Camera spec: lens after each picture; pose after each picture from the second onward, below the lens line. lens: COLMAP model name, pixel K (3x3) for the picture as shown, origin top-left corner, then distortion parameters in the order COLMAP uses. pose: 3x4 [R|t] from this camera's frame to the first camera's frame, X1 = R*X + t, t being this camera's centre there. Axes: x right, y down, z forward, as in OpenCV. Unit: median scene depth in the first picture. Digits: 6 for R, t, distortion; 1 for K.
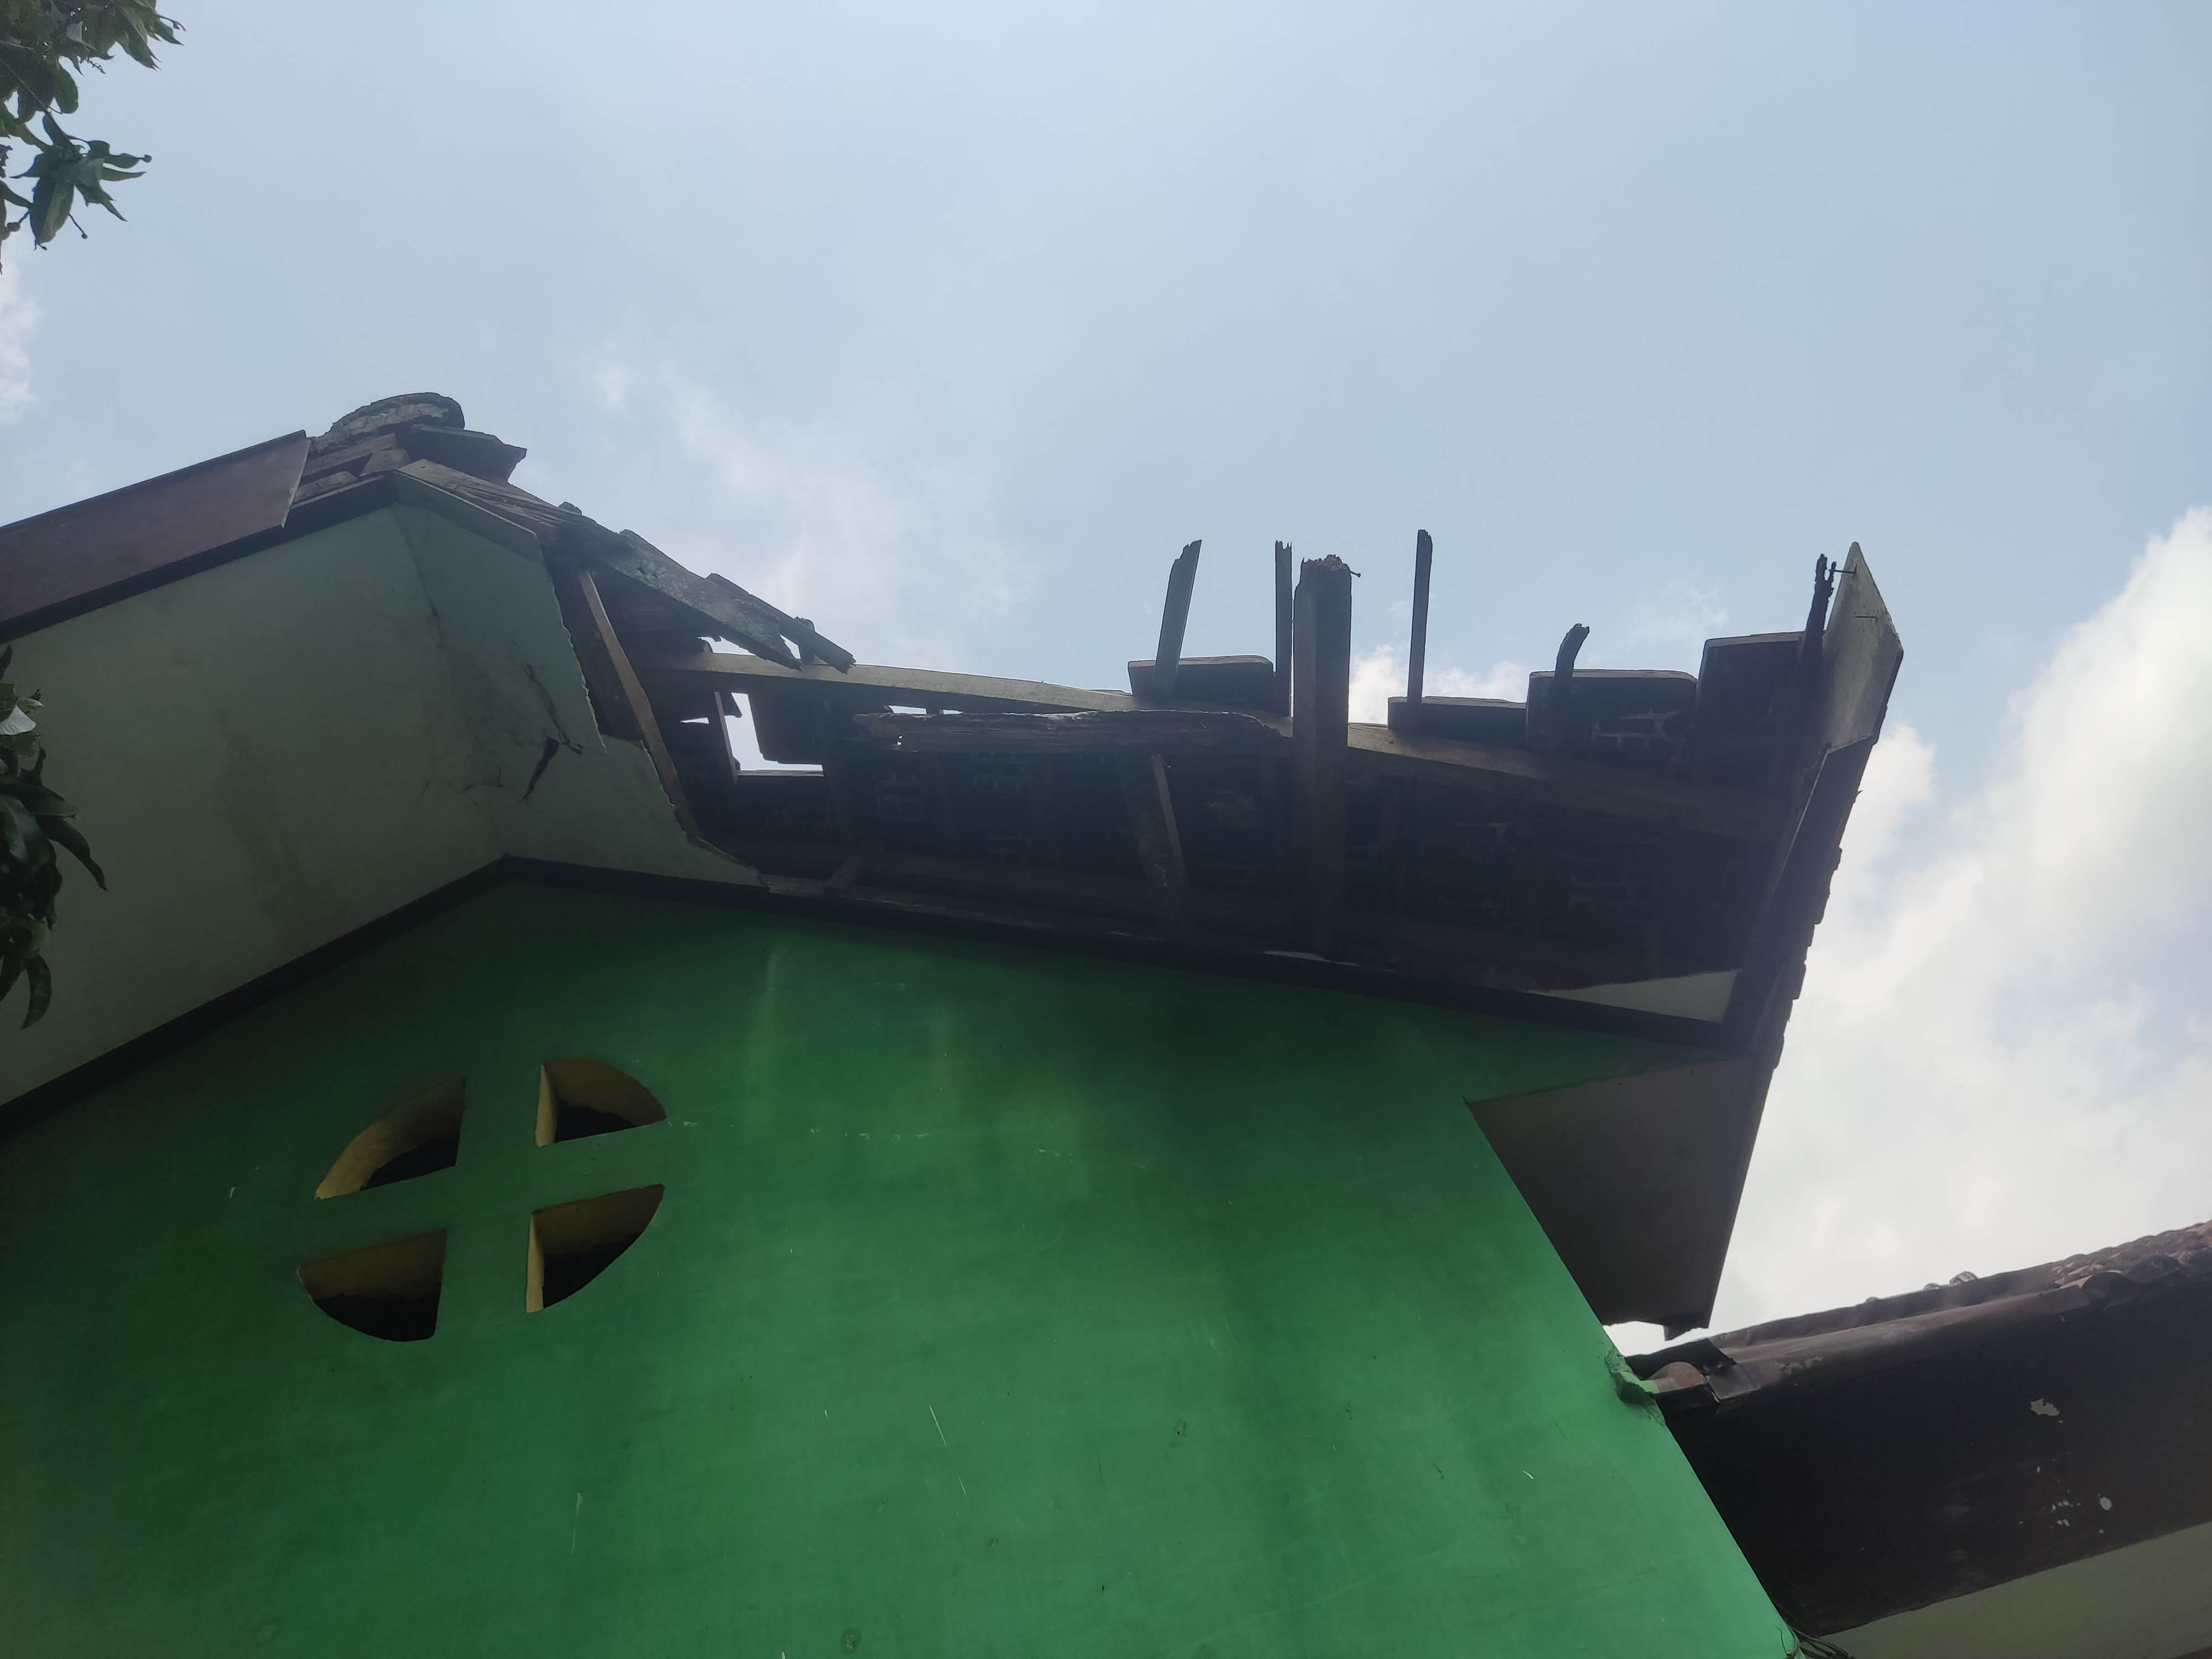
lens RADIAL K [[1628.3, 0, 1118.0], [0, 1628.3, 842.8], [0, 0, 1]] dist [0.103173, -0.157512]
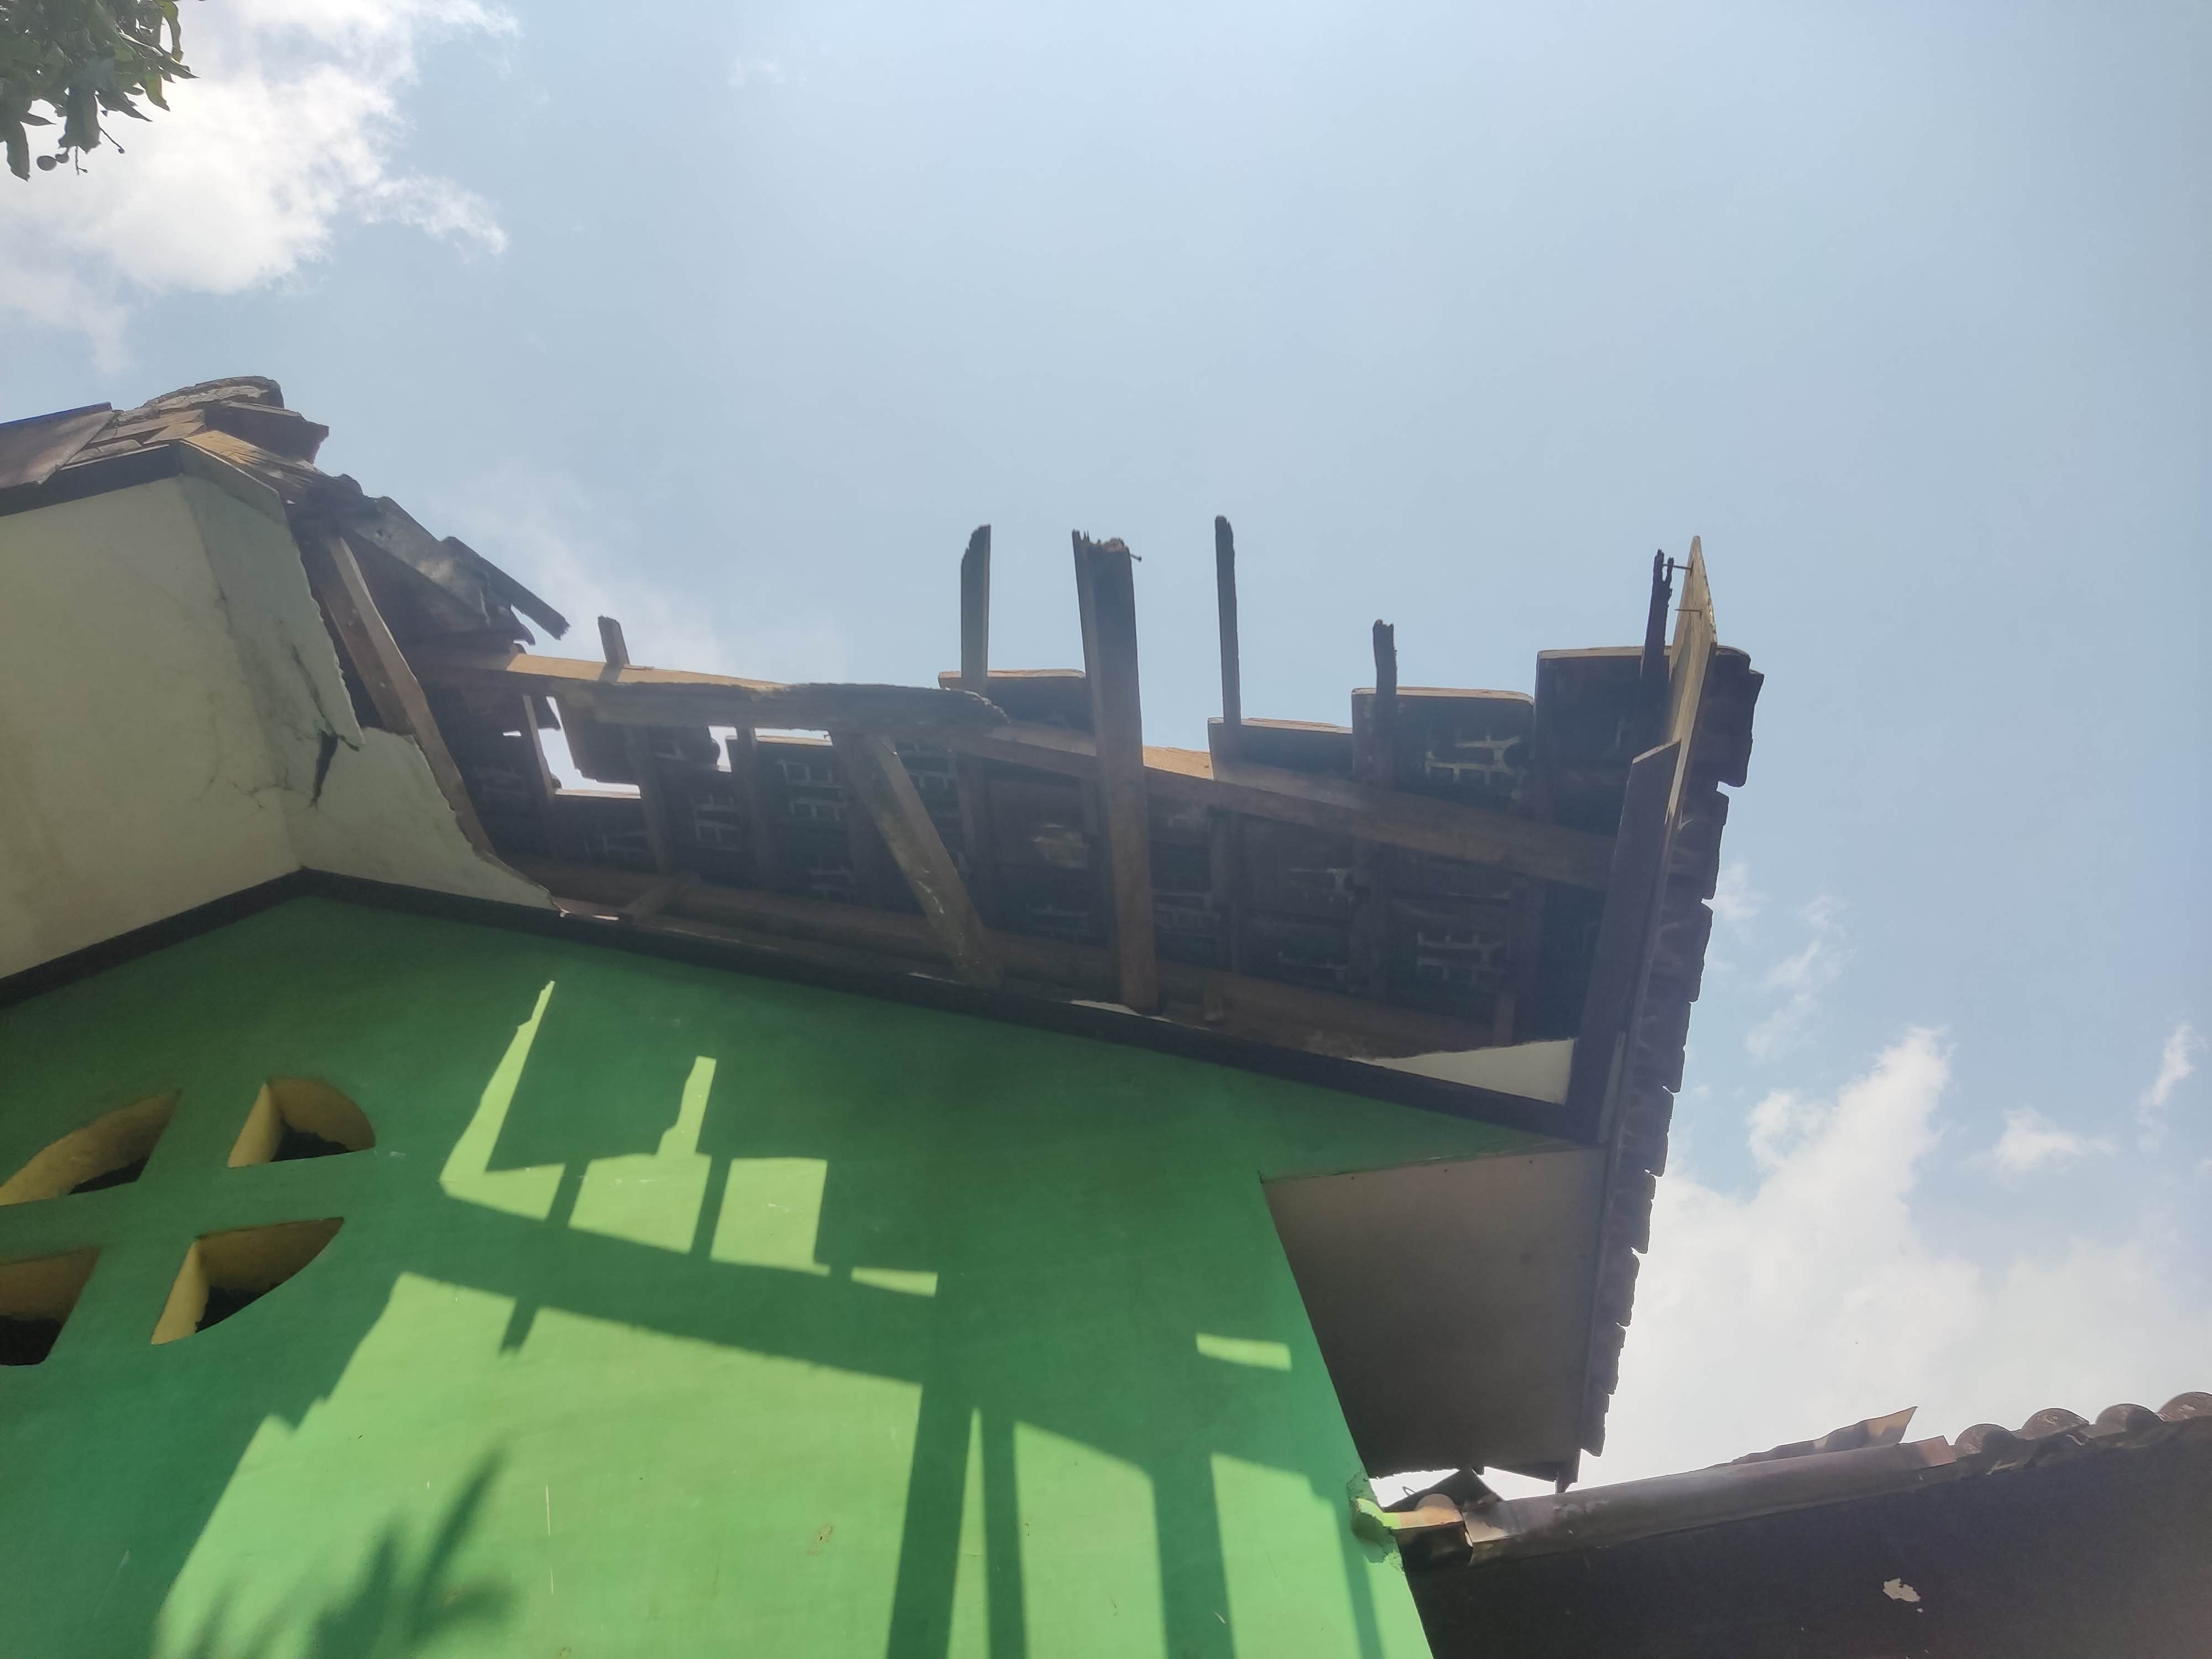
lens RADIAL K [[1628.3, 0, 1118.0], [0, 1628.3, 842.8], [0, 0, 1]] dist [0.103173, -0.157512]
pose [[0.996393, 0.050117, -0.068477, 0.178094], [-0.056020, 0.994615, -0.087191, 0.058530], [0.063739, 0.090712, 0.993835, 0.118075]]
